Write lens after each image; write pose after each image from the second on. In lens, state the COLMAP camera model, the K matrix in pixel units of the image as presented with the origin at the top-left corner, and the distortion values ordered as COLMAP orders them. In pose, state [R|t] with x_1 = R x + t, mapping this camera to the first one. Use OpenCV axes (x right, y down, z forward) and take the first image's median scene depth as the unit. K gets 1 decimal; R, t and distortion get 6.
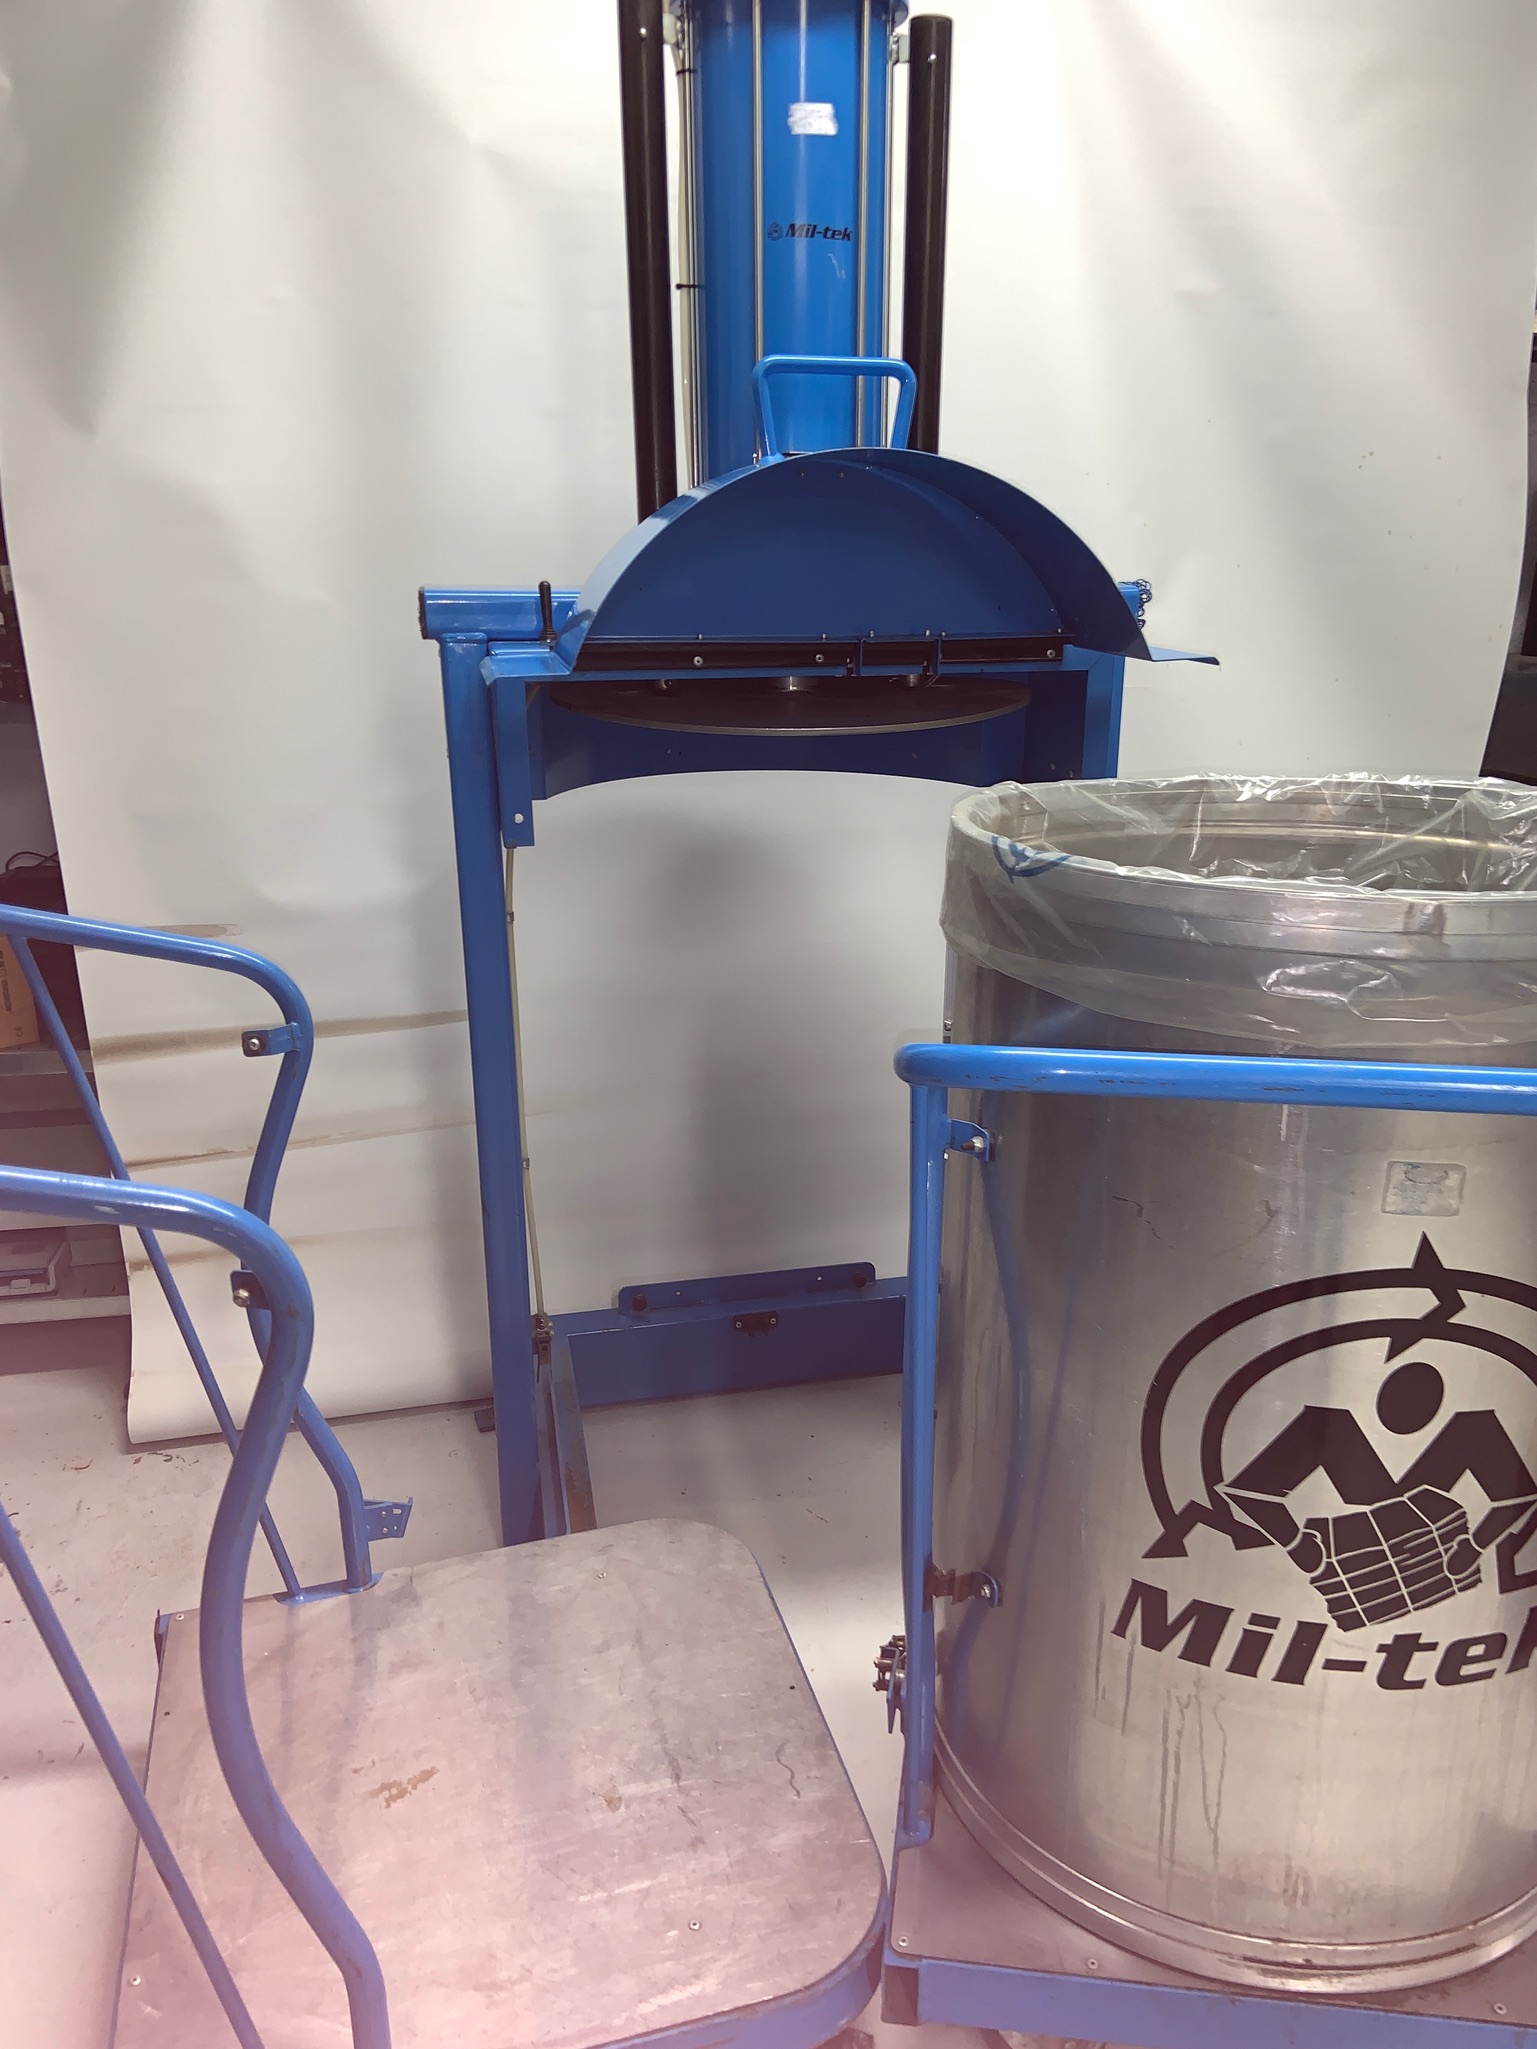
lens RADIAL K [[1521.0, 0, 803.9], [0, 1521.0, 1033.9], [0, 0, 1]] dist [0.128252, -0.153568]
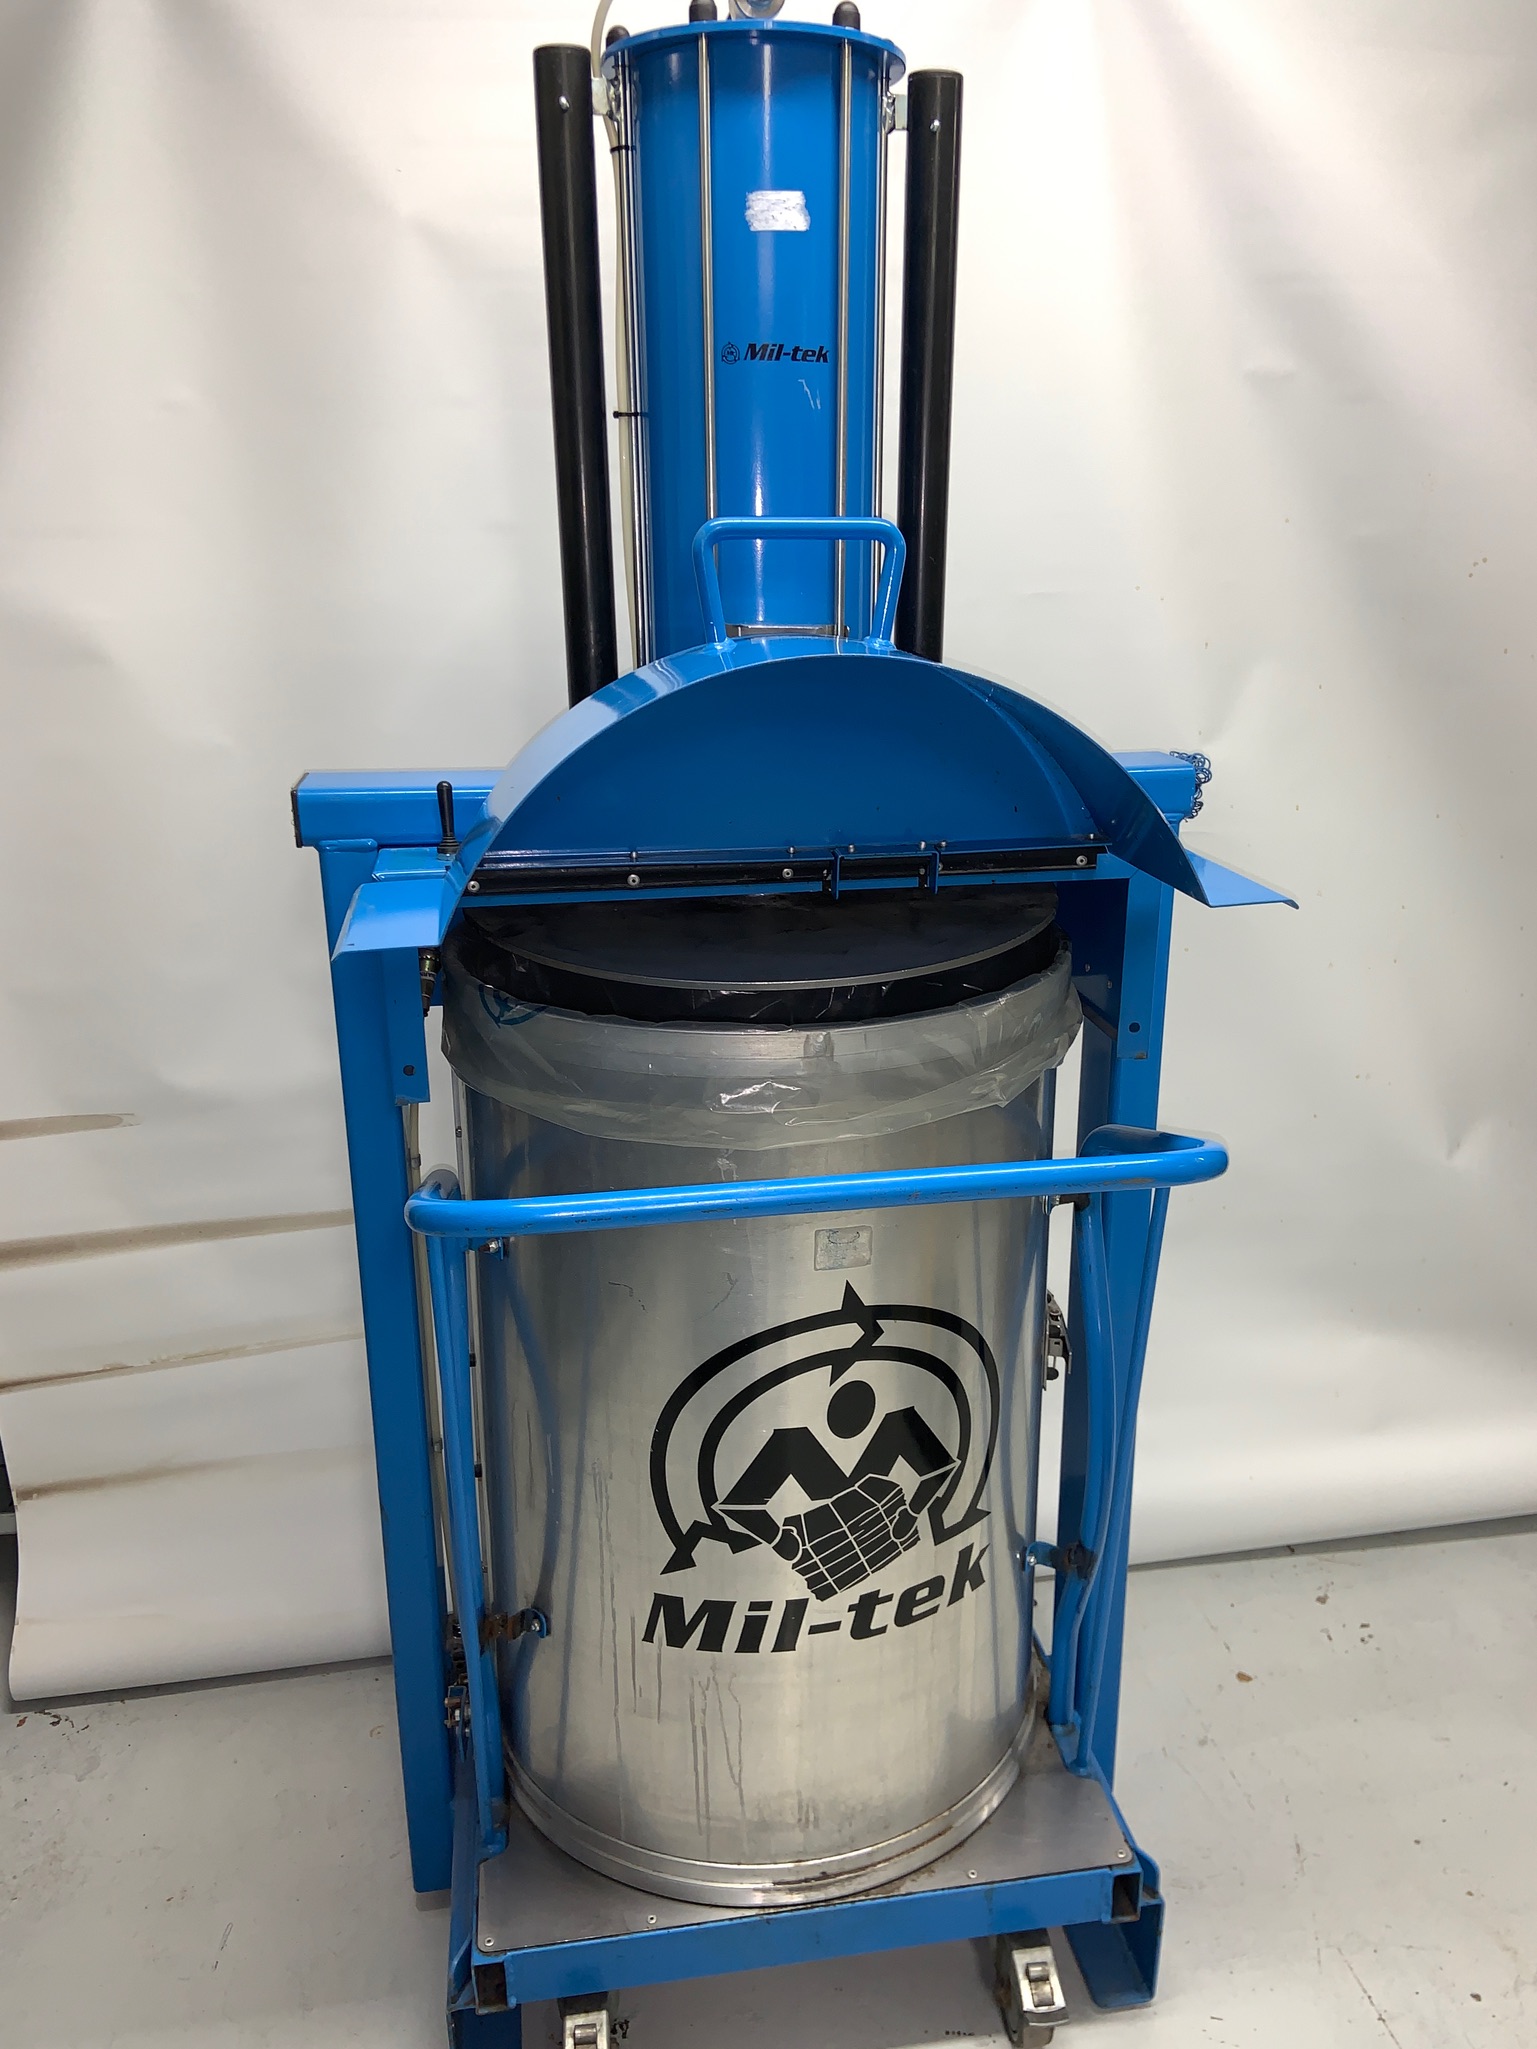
lens RADIAL K [[1531.6, 0, 781.2], [0, 1531.6, 1026.0], [0, 0, 1]] dist [0.116879, -0.135957]
pose [[0.998655, 0.012042, -0.050436, 0.048962], [-0.012073, 0.999927, -0.000314, -0.167881], [0.050429, 0.000922, 0.998727, 0.205334]]
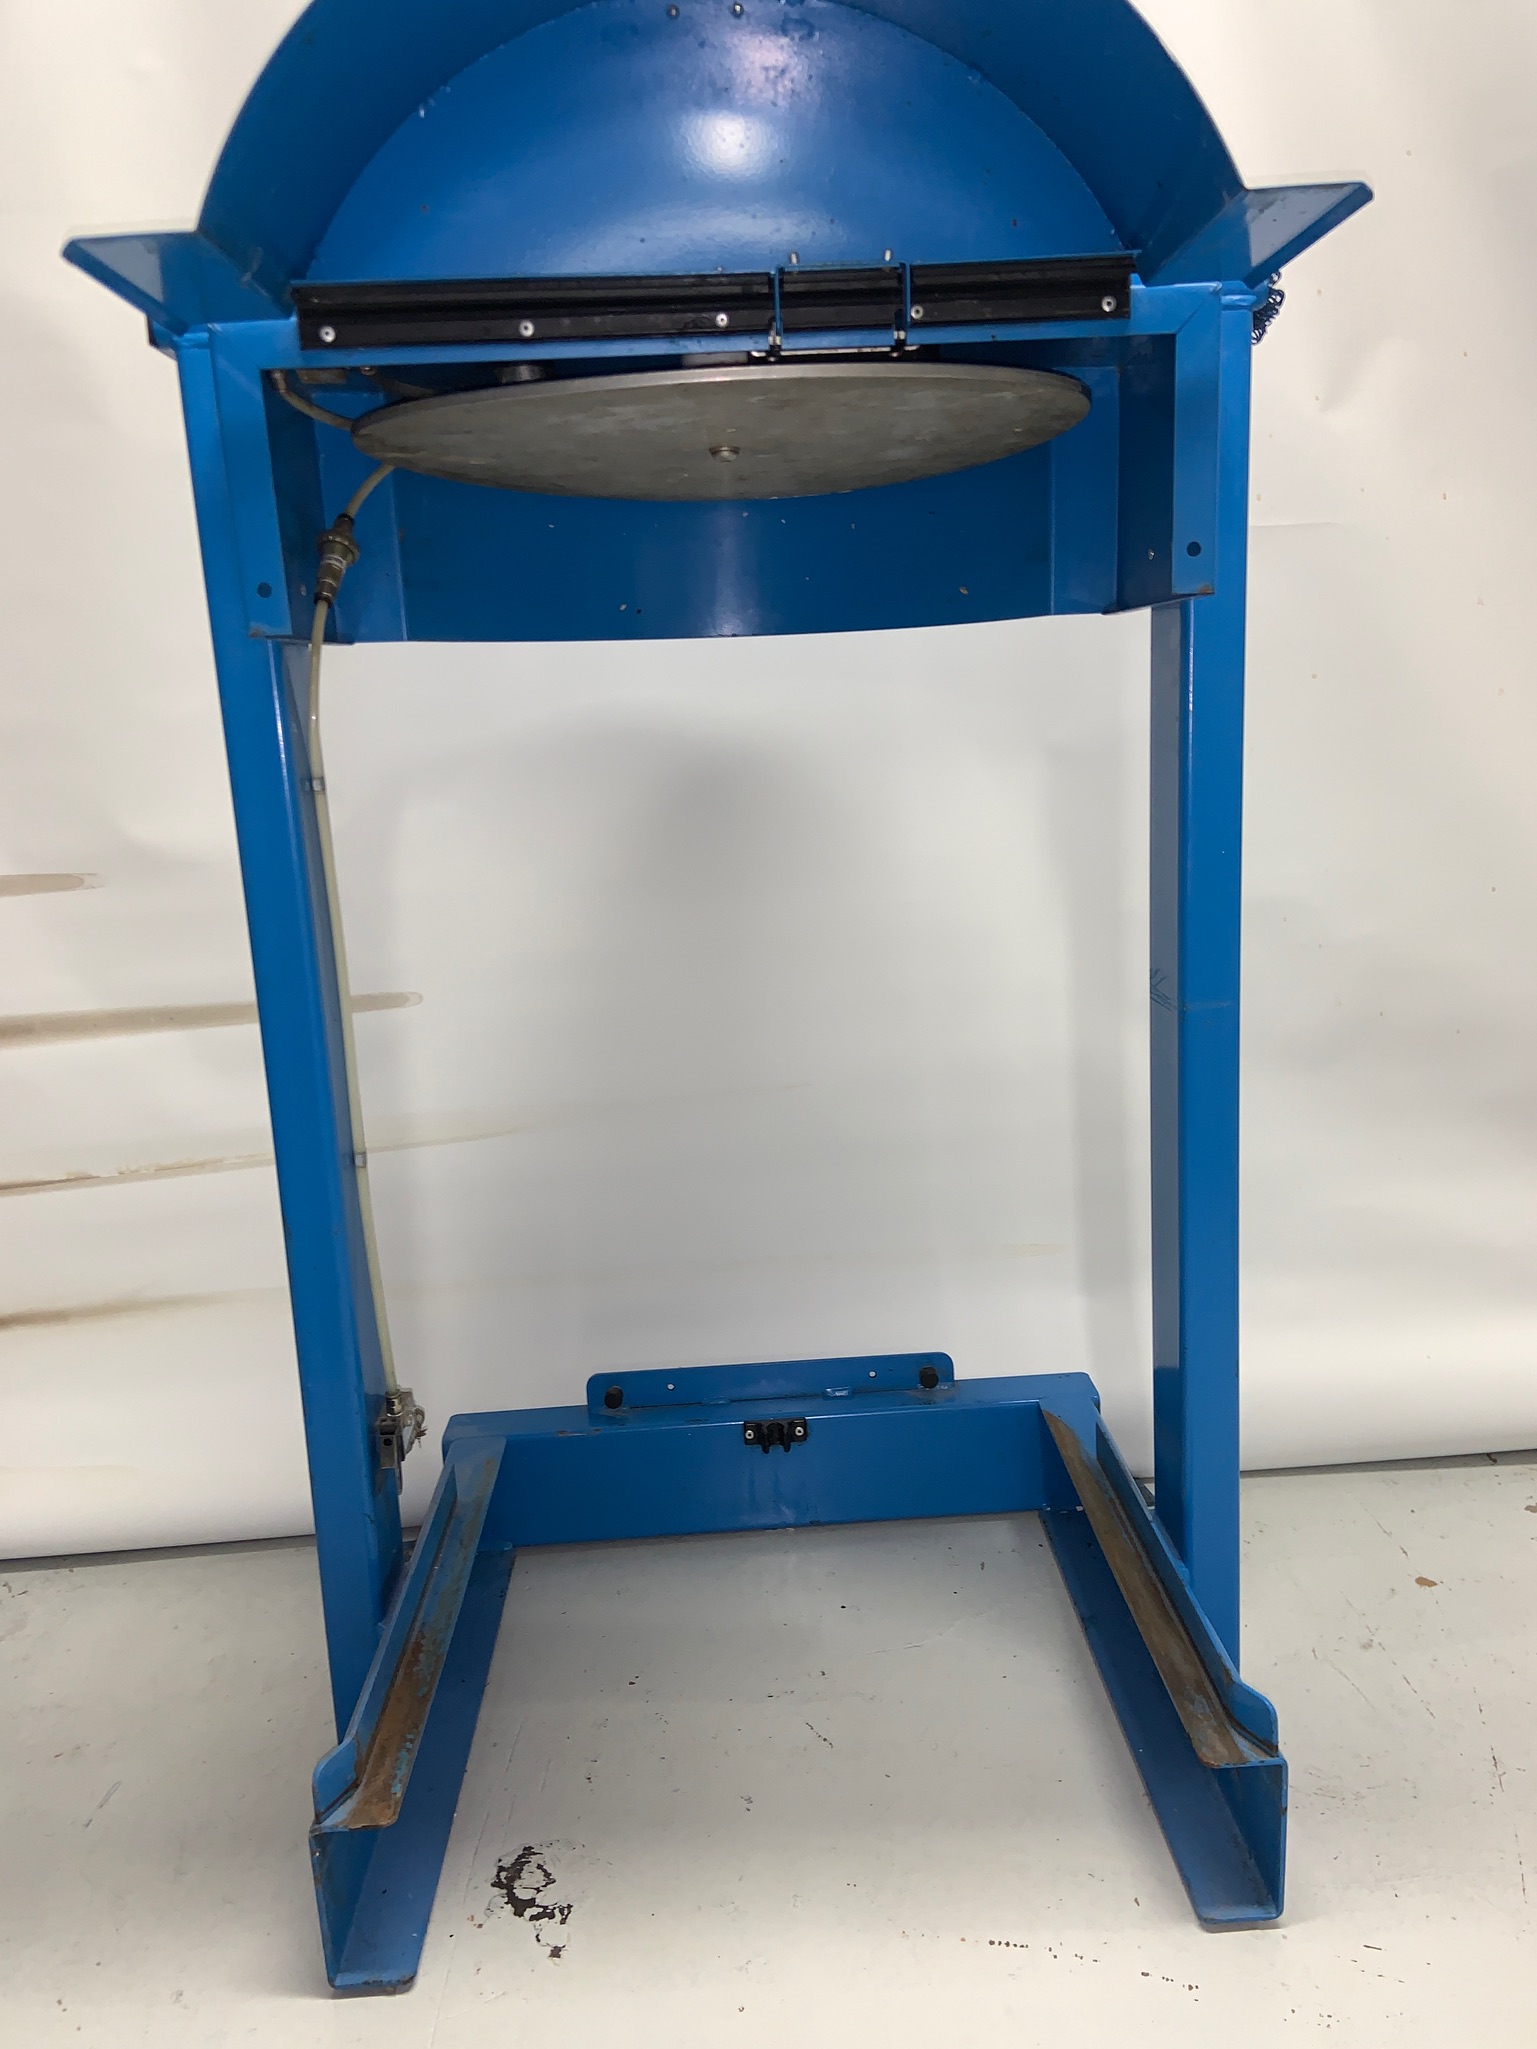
lens RADIAL K [[1531.4, 0, 778.1], [0, 1531.4, 1015.1], [0, 0, 1]] dist [0.131863, -0.135187]
pose [[0.983424, -0.010630, -0.181008, 0.147869], [-0.009286, 0.994017, -0.108830, 0.109441], [0.181082, 0.108706, 0.977442, 0.412117]]
